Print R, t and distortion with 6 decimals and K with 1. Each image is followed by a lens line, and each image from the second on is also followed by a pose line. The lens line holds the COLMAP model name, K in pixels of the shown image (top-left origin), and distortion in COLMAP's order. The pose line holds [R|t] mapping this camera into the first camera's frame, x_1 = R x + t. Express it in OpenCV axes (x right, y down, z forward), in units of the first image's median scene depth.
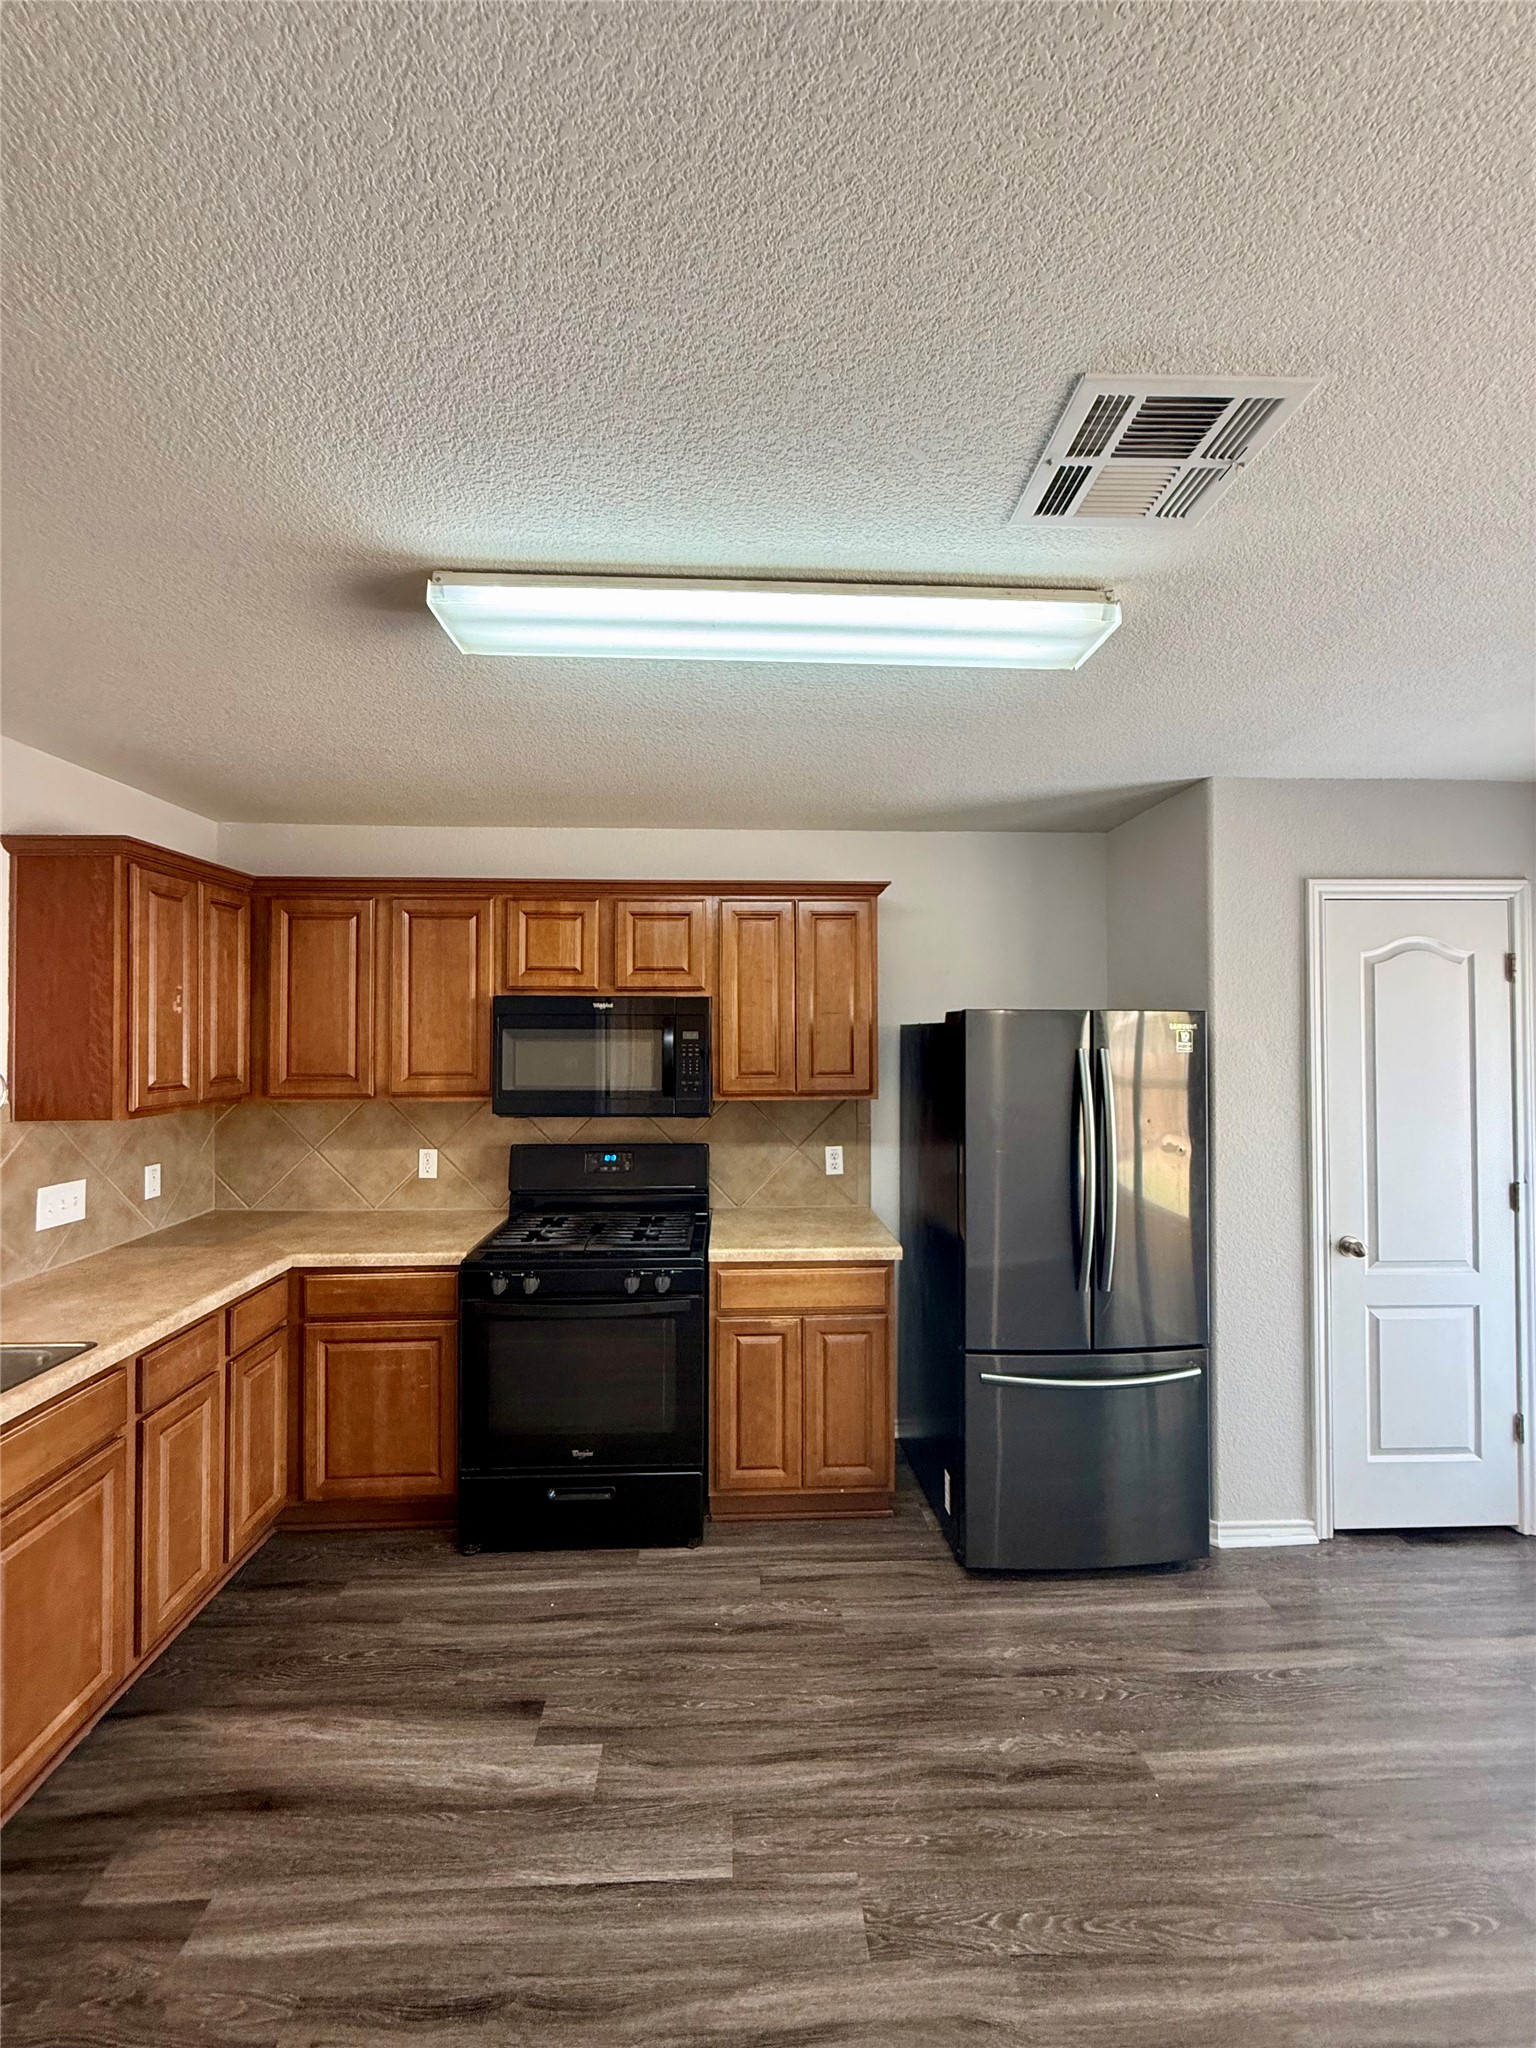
lens RADIAL K [[816.2, 0, 765.9], [0, 816.2, 1019.1], [0, 0, 1]] dist [0.001596, -0.000306]
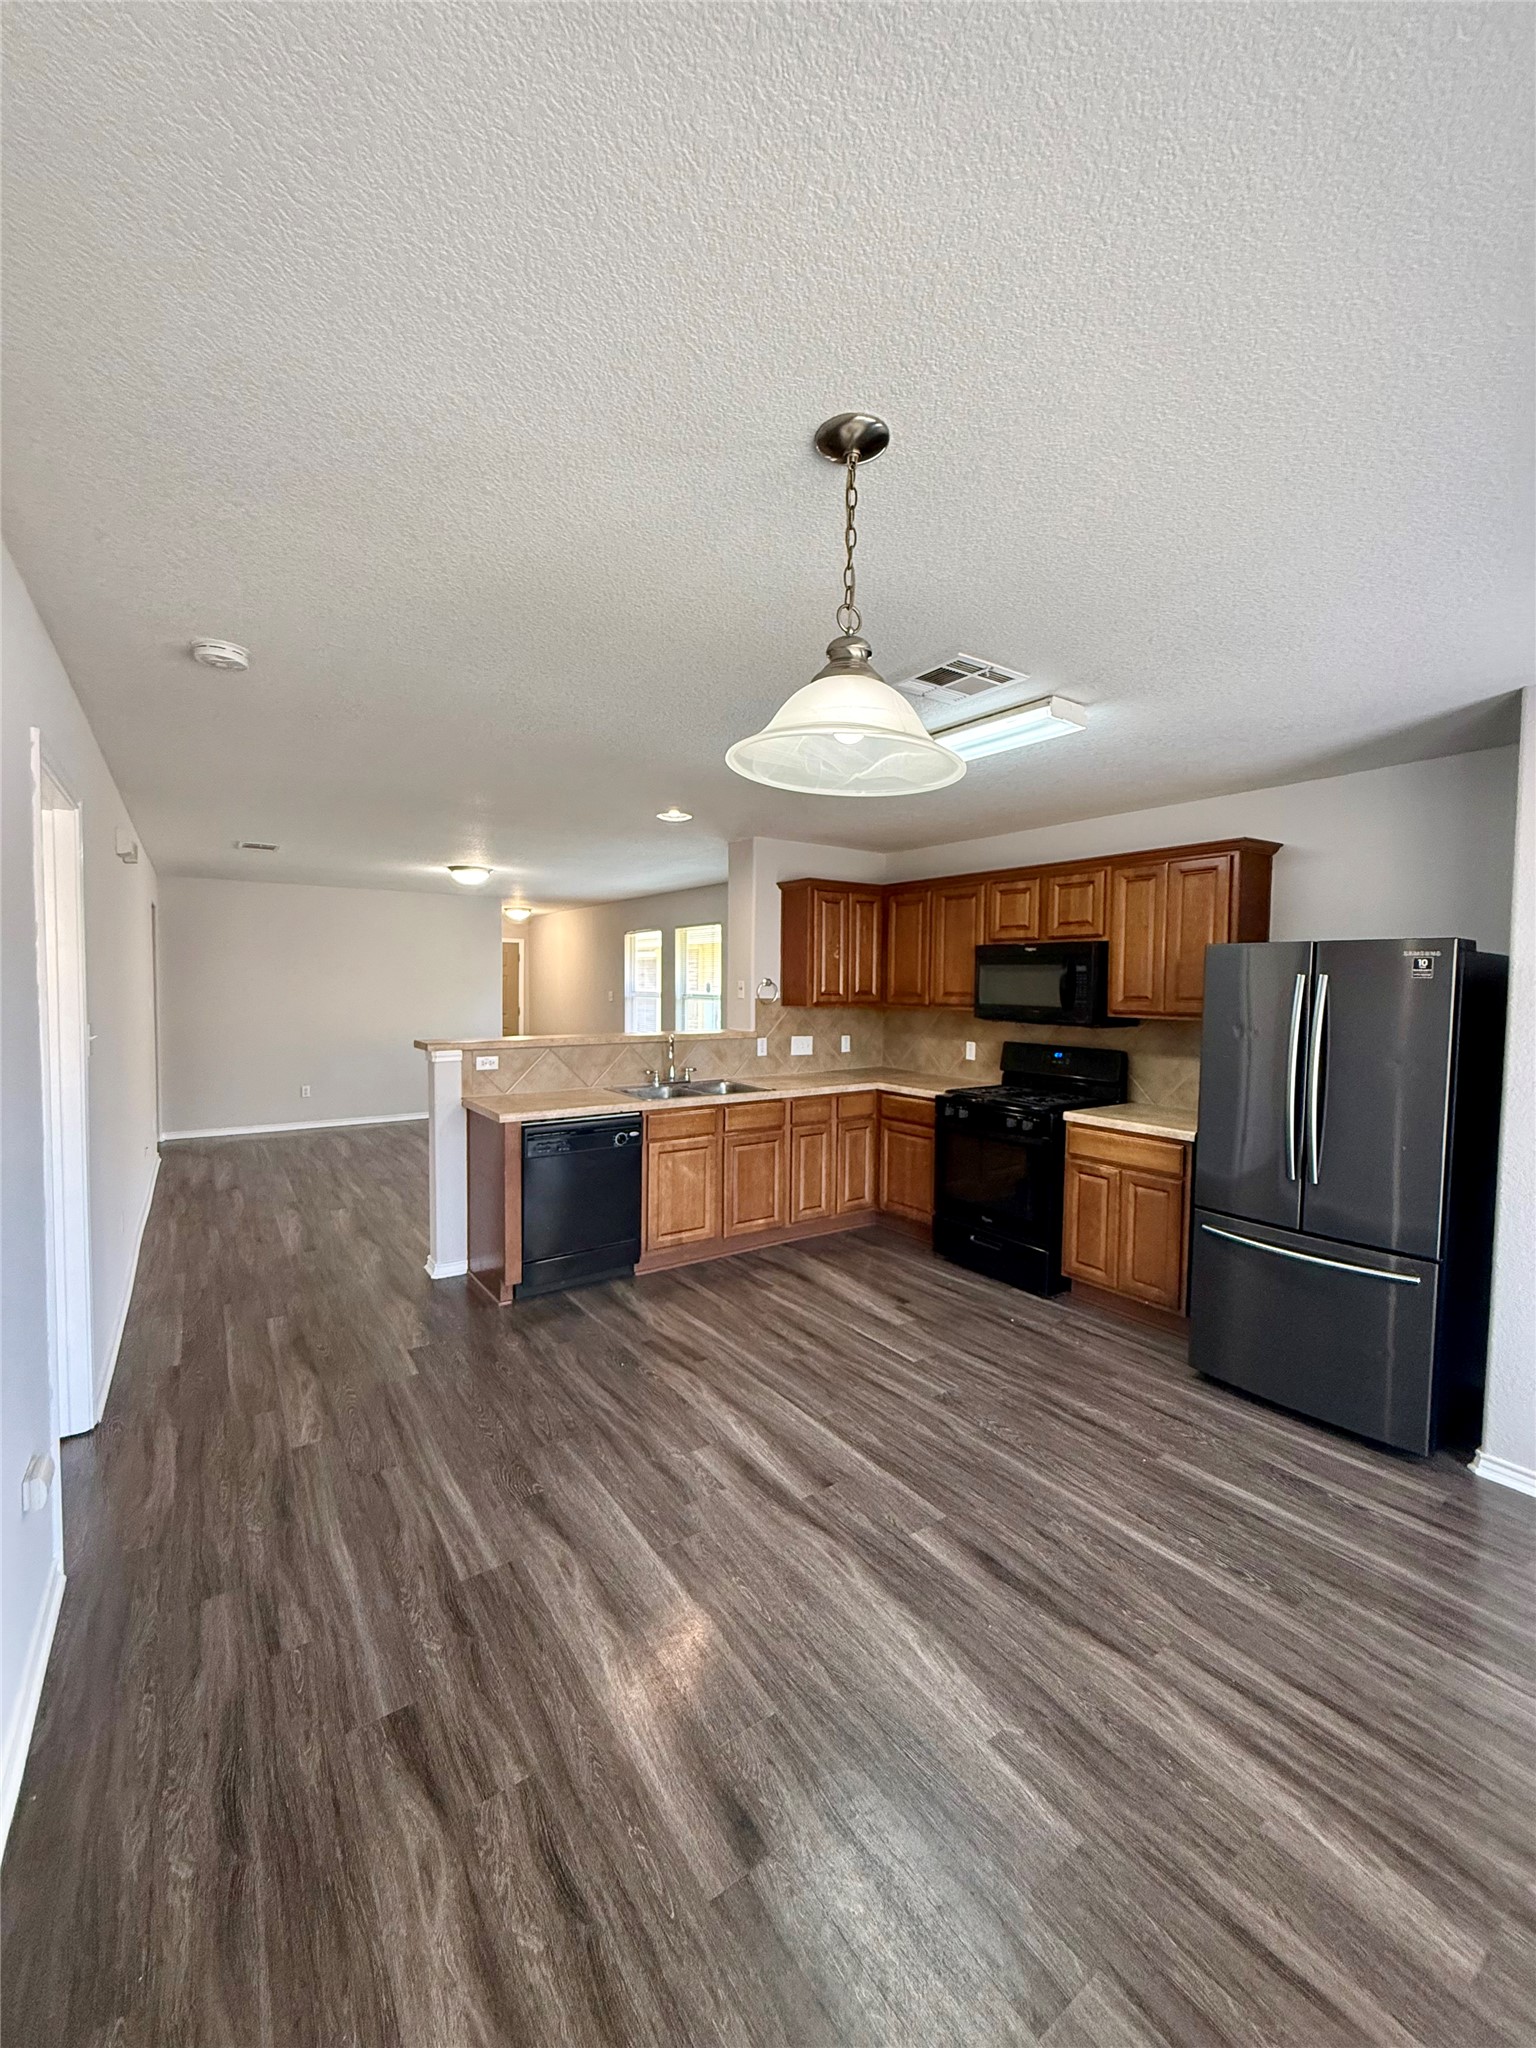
lens RADIAL K [[816.2, 0, 765.9], [0, 816.2, 1019.1], [0, 0, 1]] dist [0.001596, -0.000306]
pose [[0.536727, 0.044521, -0.842581, 0.915585], [0.001996, 0.998537, 0.054033, 0.033338], [0.843754, -0.030683, 0.535853, -0.259244]]
